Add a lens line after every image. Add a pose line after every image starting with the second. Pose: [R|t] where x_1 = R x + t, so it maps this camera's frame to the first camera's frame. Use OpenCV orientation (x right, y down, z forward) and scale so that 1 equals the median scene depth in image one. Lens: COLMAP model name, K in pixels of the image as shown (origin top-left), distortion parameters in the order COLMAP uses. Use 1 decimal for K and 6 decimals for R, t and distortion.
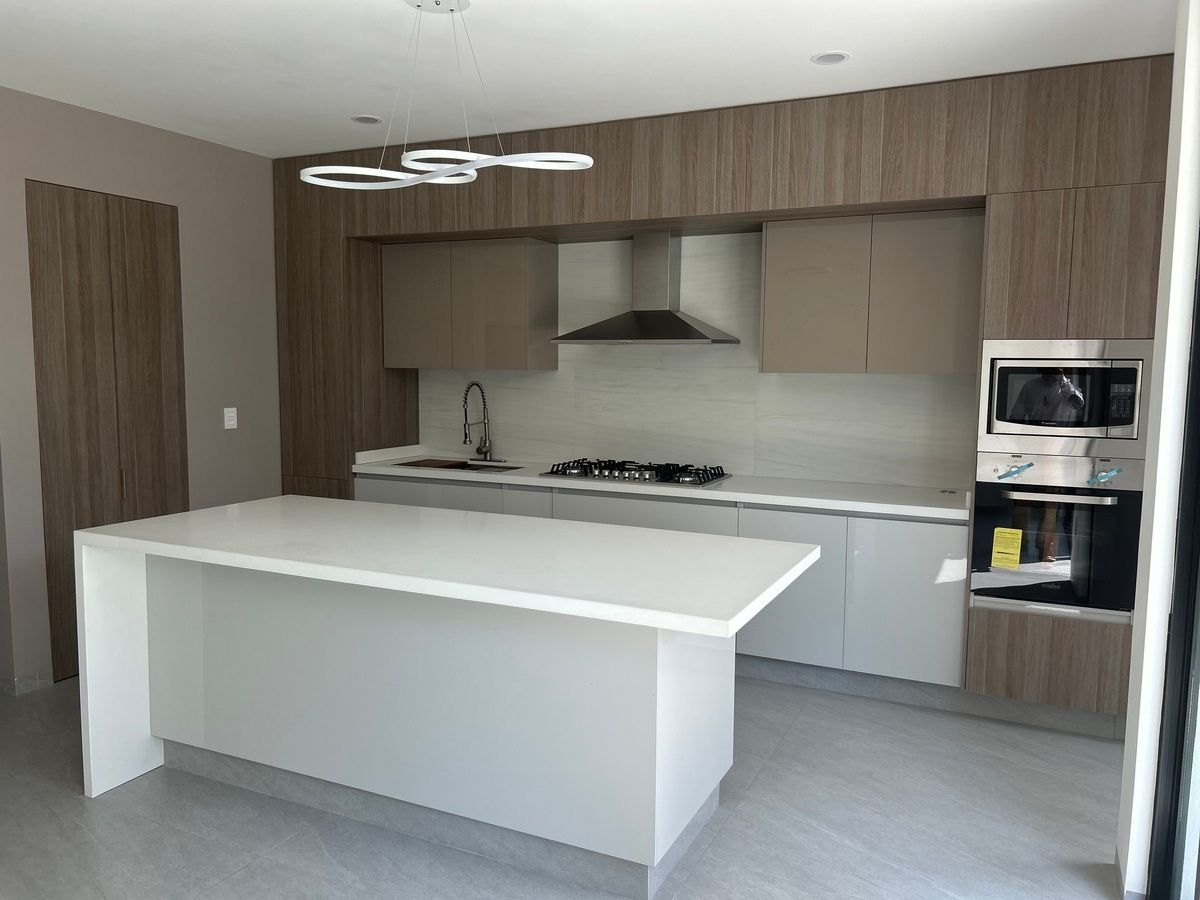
lens RADIAL K [[903.6, 0, 598.0], [0, 903.6, 453.9], [0, 0, 1]] dist [0.076182, -0.101011]
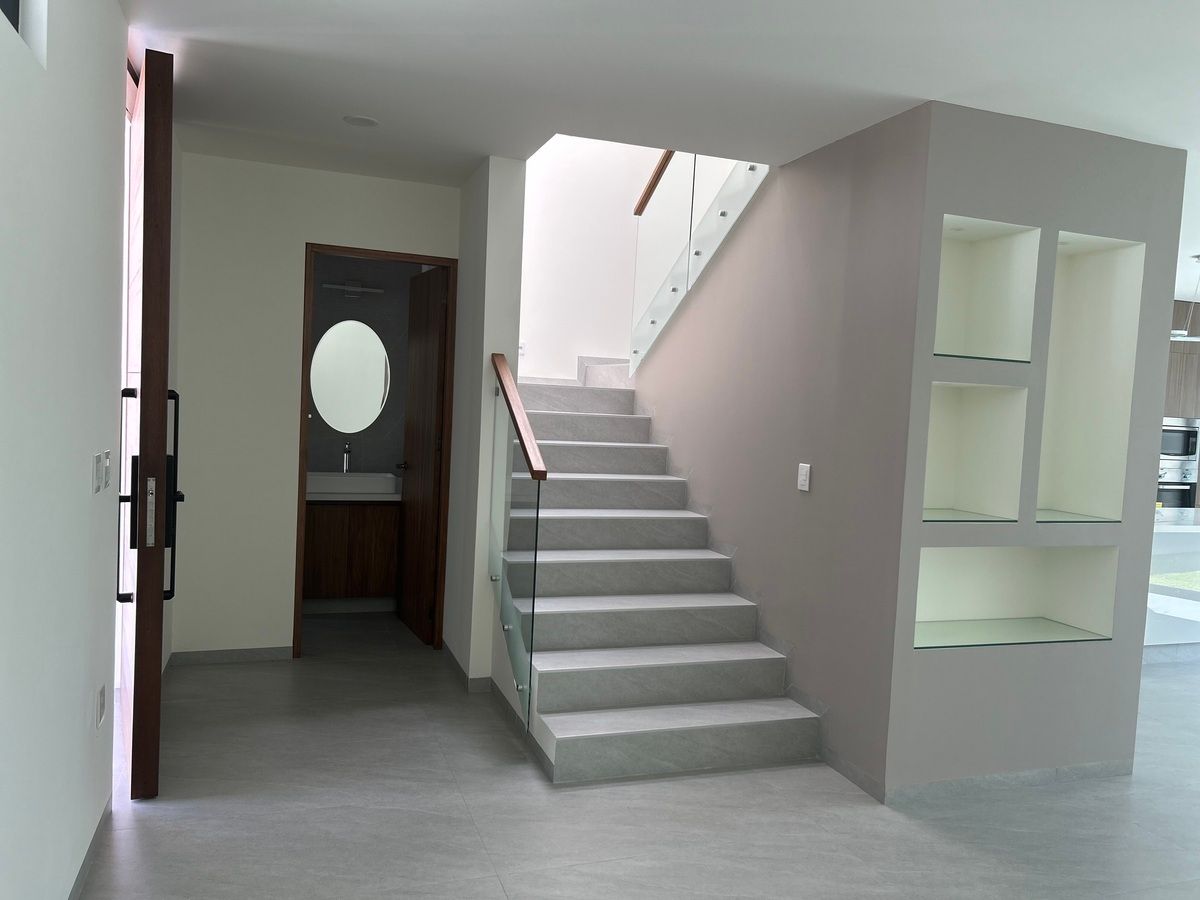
lens RADIAL K [[903.6, 0, 598.0], [0, 903.6, 453.9], [0, 0, 1]] dist [0.076182, -0.101011]
pose [[0.704470, -0.014498, 0.709586, -1.980421], [0.029927, 0.999509, -0.009290, -0.052318], [-0.709103, 0.027780, 0.704557, 0.381396]]
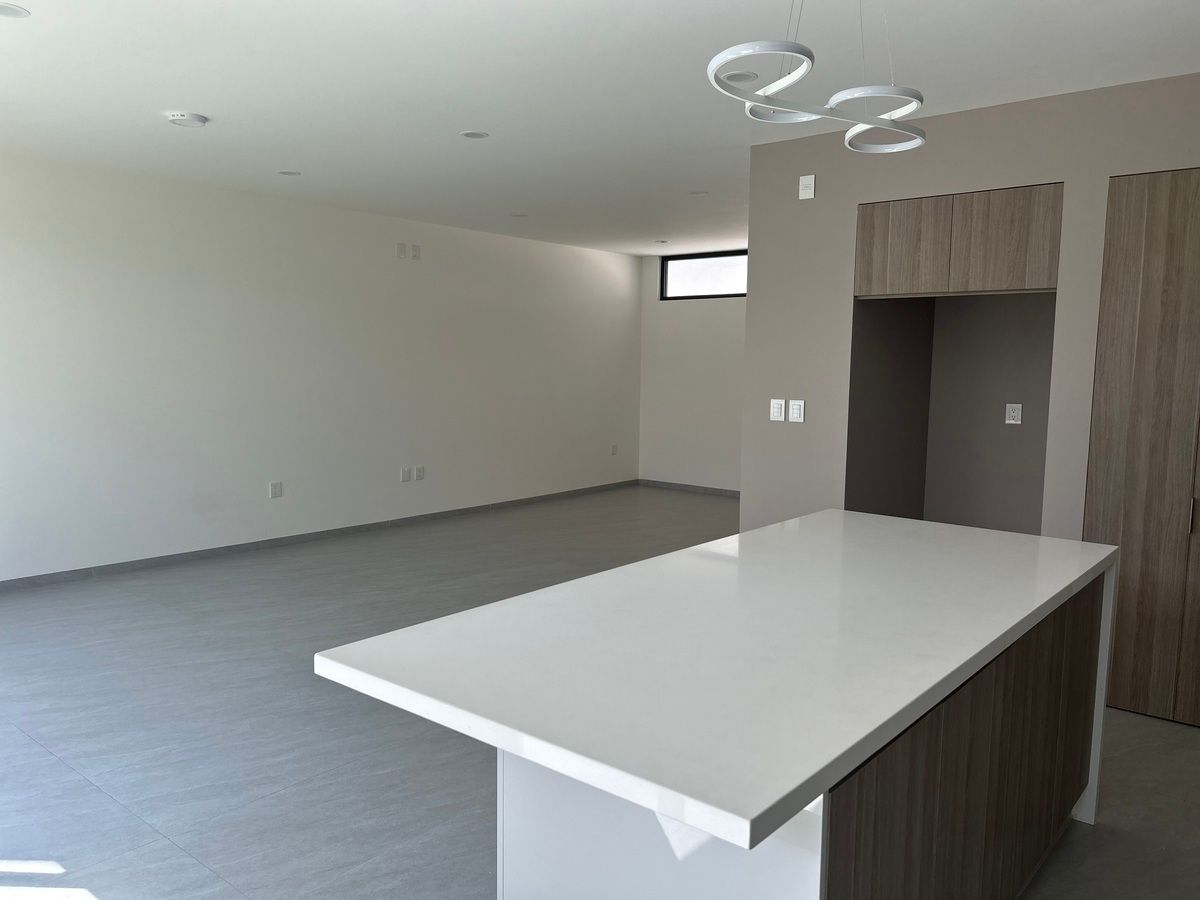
lens RADIAL K [[903.6, 0, 598.0], [0, 903.6, 453.9], [0, 0, 1]] dist [0.076182, -0.101011]
pose [[-0.241768, 0.090240, -0.966129, 0.476762], [-0.111752, 0.986451, 0.120104, -0.071210], [0.963877, 0.137004, -0.228408, 0.763667]]
